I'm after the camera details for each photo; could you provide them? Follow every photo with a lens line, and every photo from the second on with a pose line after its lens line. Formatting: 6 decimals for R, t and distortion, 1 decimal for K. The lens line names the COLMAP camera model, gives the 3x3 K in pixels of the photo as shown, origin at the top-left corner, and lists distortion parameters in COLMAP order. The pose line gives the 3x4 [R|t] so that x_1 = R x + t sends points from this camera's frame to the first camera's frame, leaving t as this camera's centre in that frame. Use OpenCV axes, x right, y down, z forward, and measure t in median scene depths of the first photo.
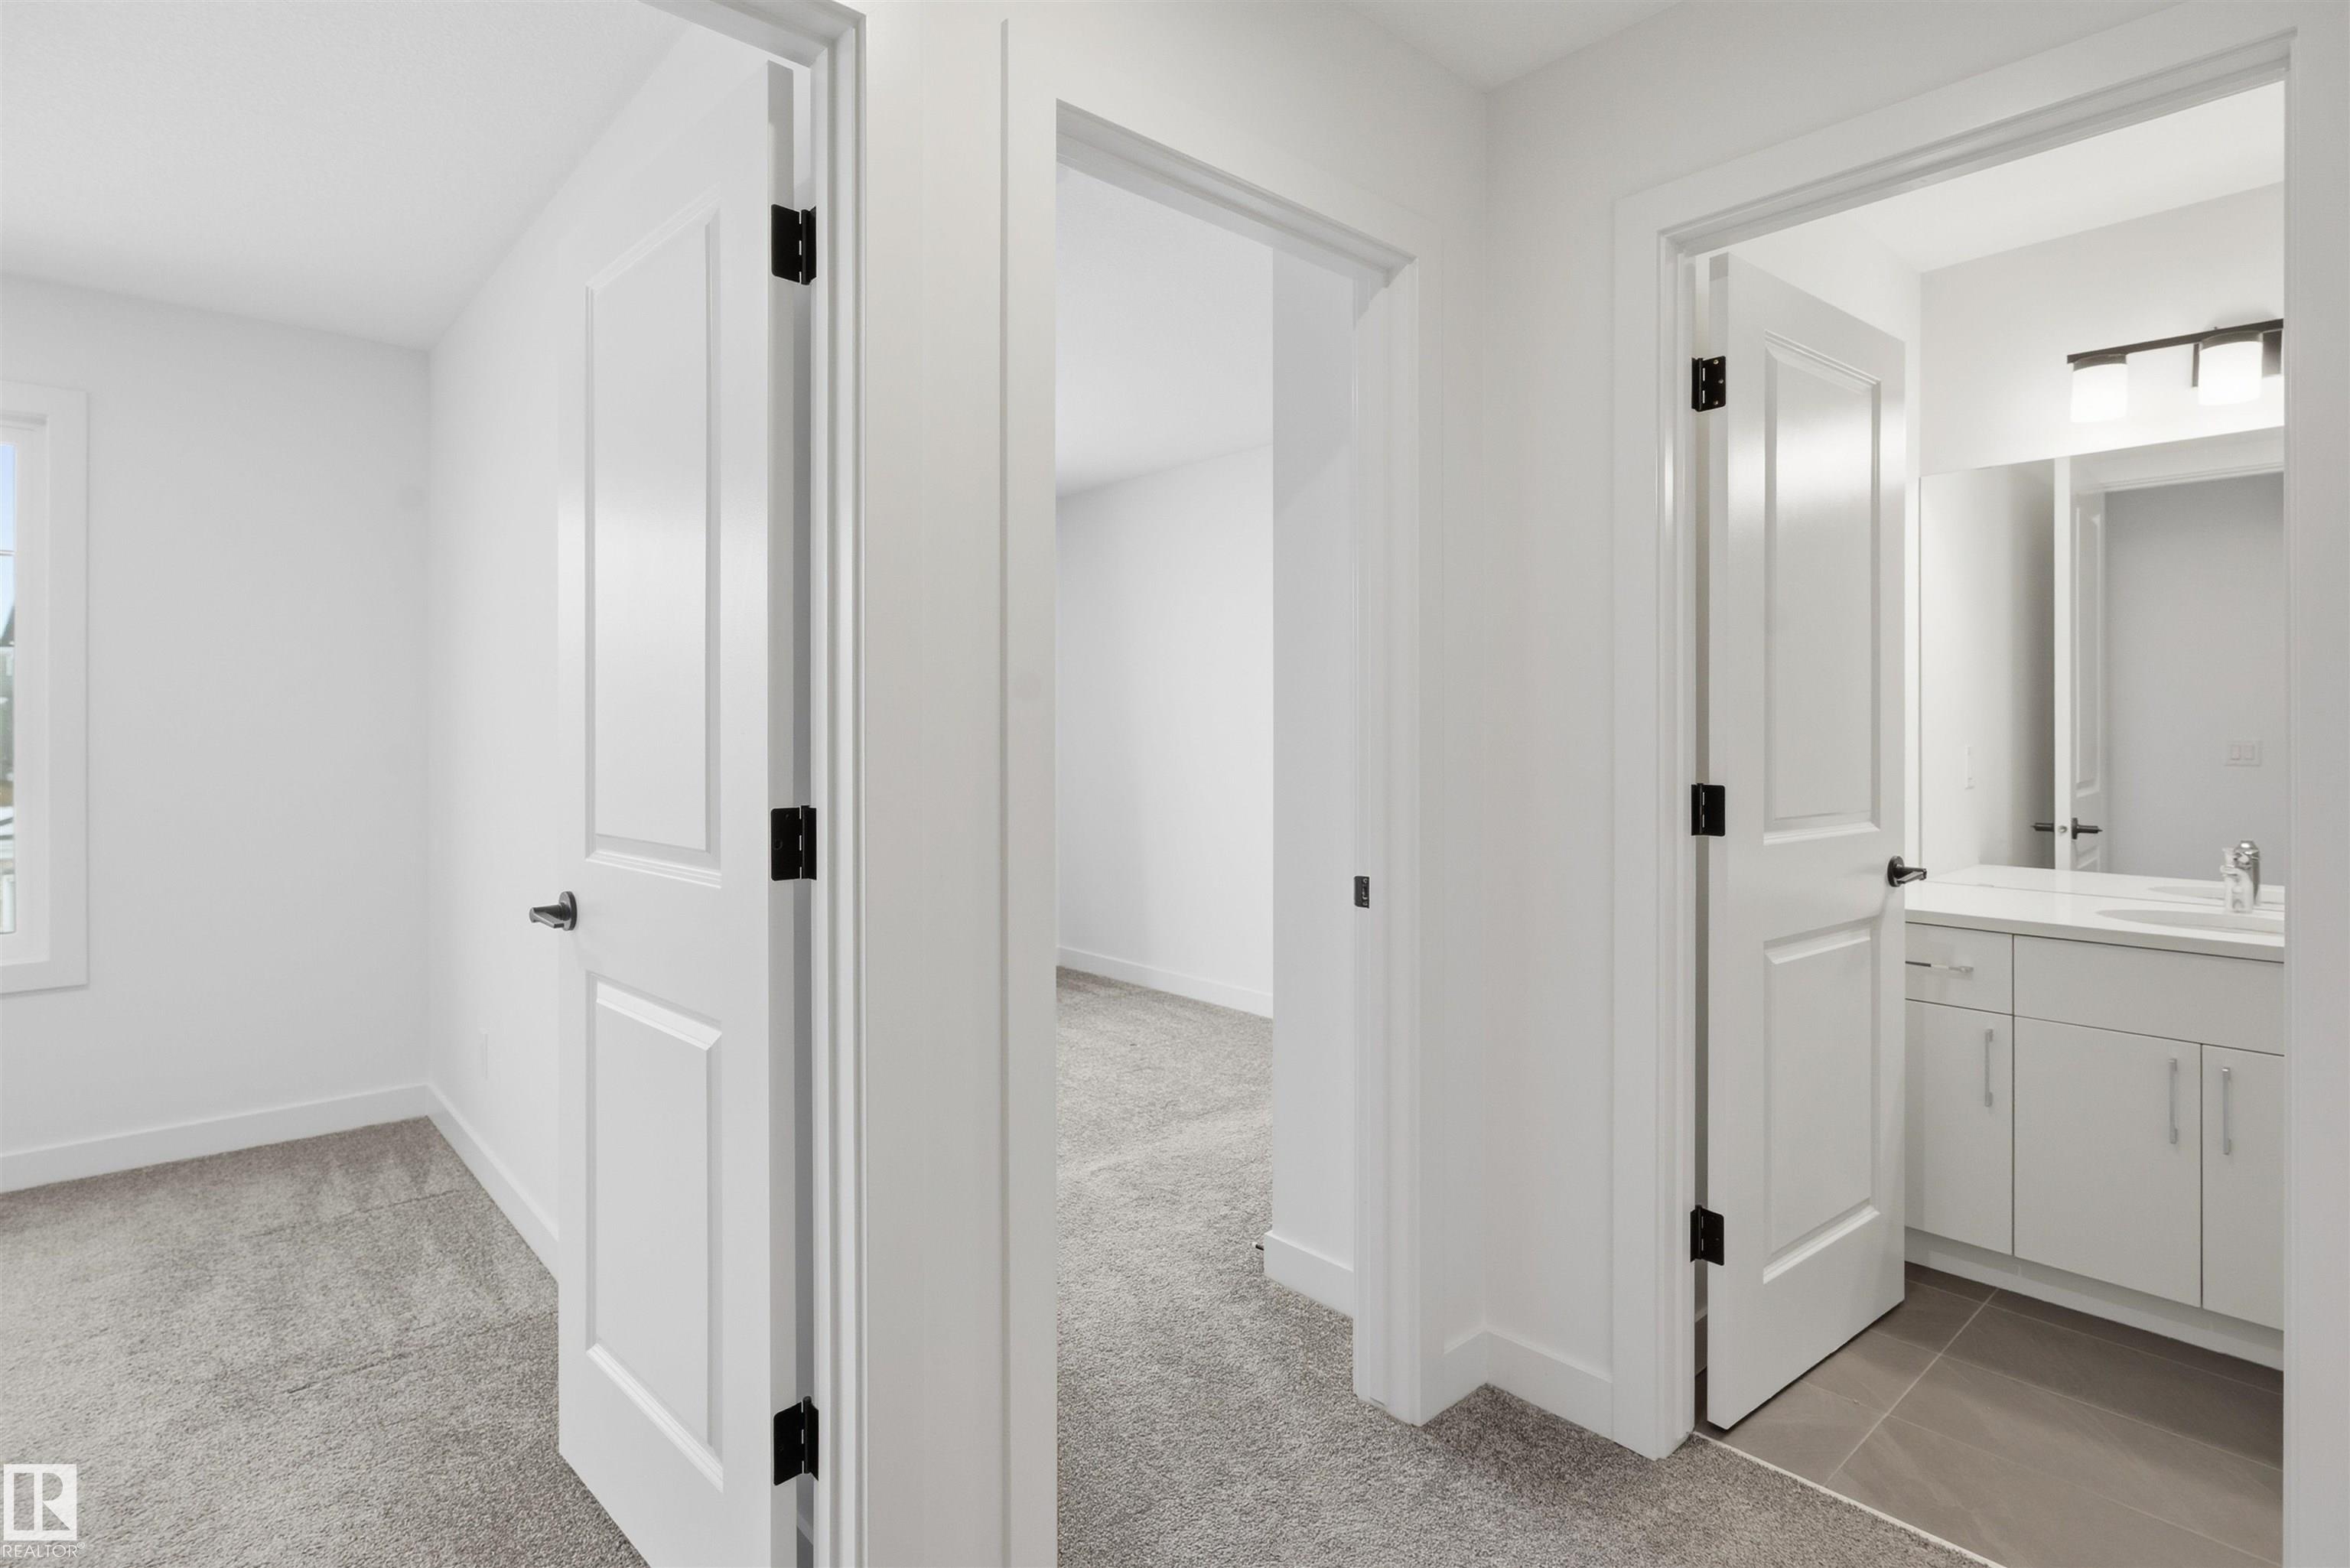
lens RADIAL K [[1249.7, 0, 1175.4], [0, 1249.7, 742.8], [0, 0, 1]] dist [0.003493, 0.001694]
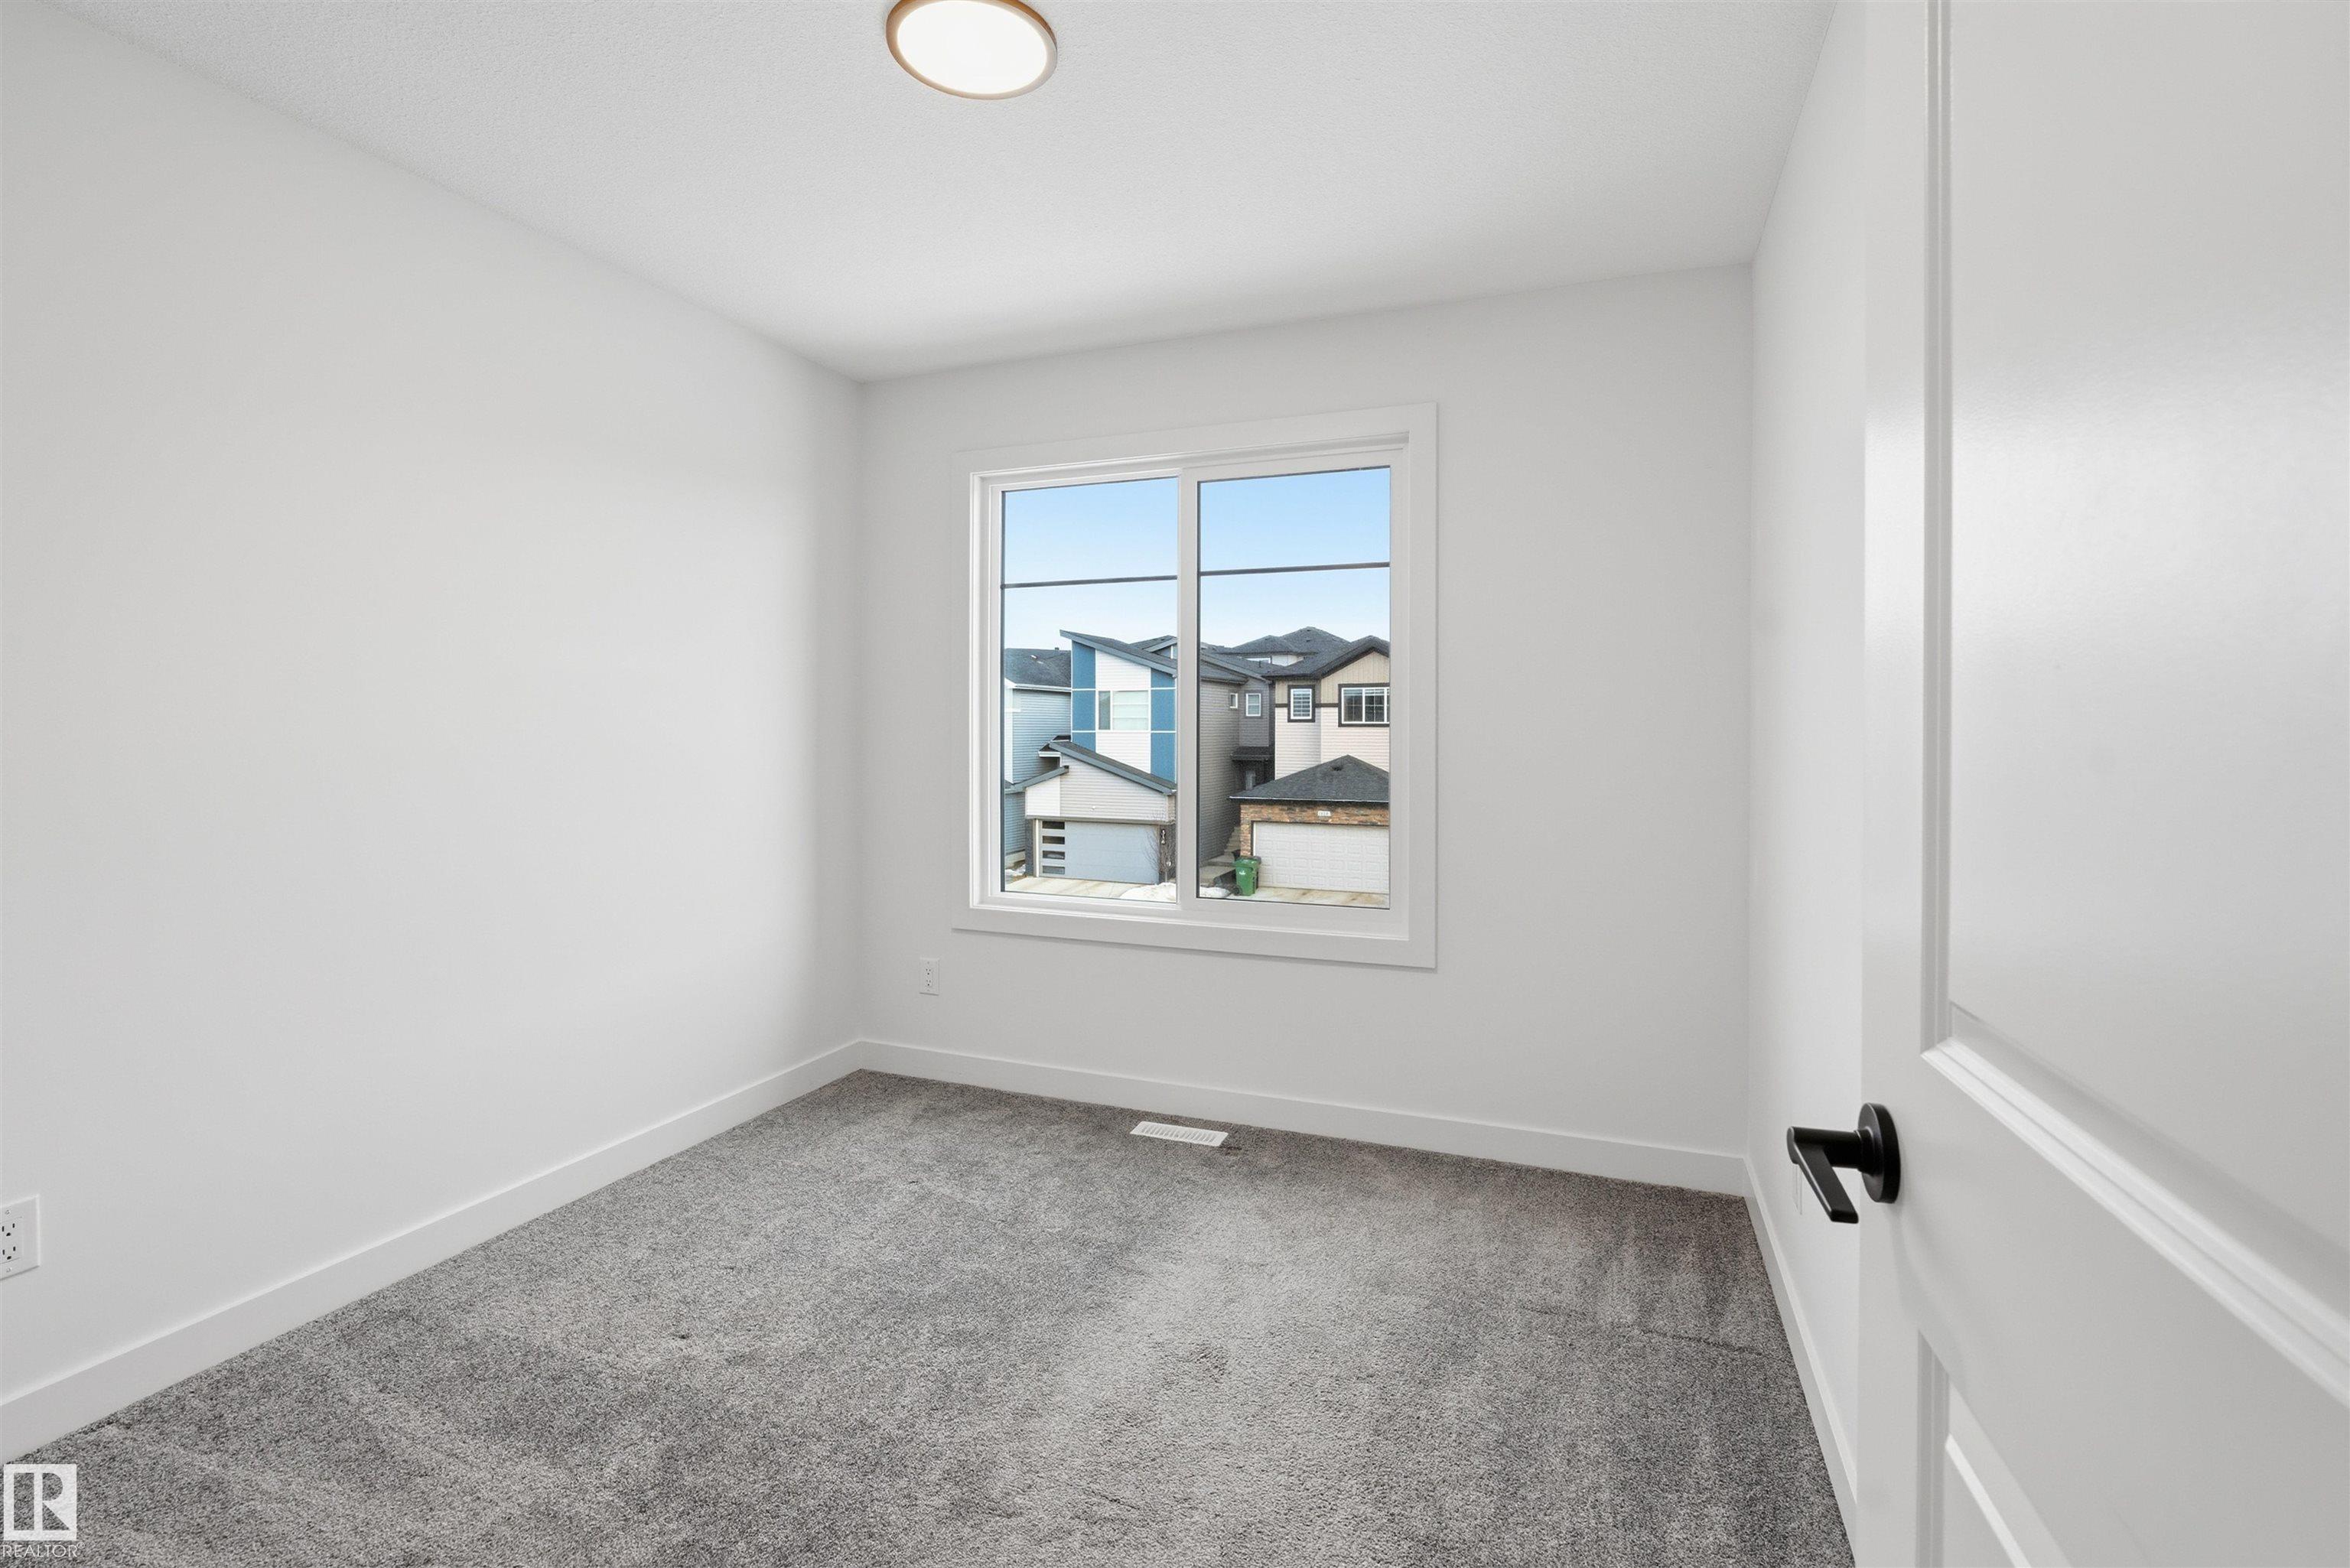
lens RADIAL K [[1092.7, 0, 1174.4], [0, 1092.7, 732.1], [0, 0, 1]] dist [-0.000767, 0.000255]
pose [[0.474748, 0.006123, -0.880100, -0.183728], [-0.014059, 0.999901, -0.000628, -0.002774], [0.880009, 0.012672, 0.474787, 0.411214]]
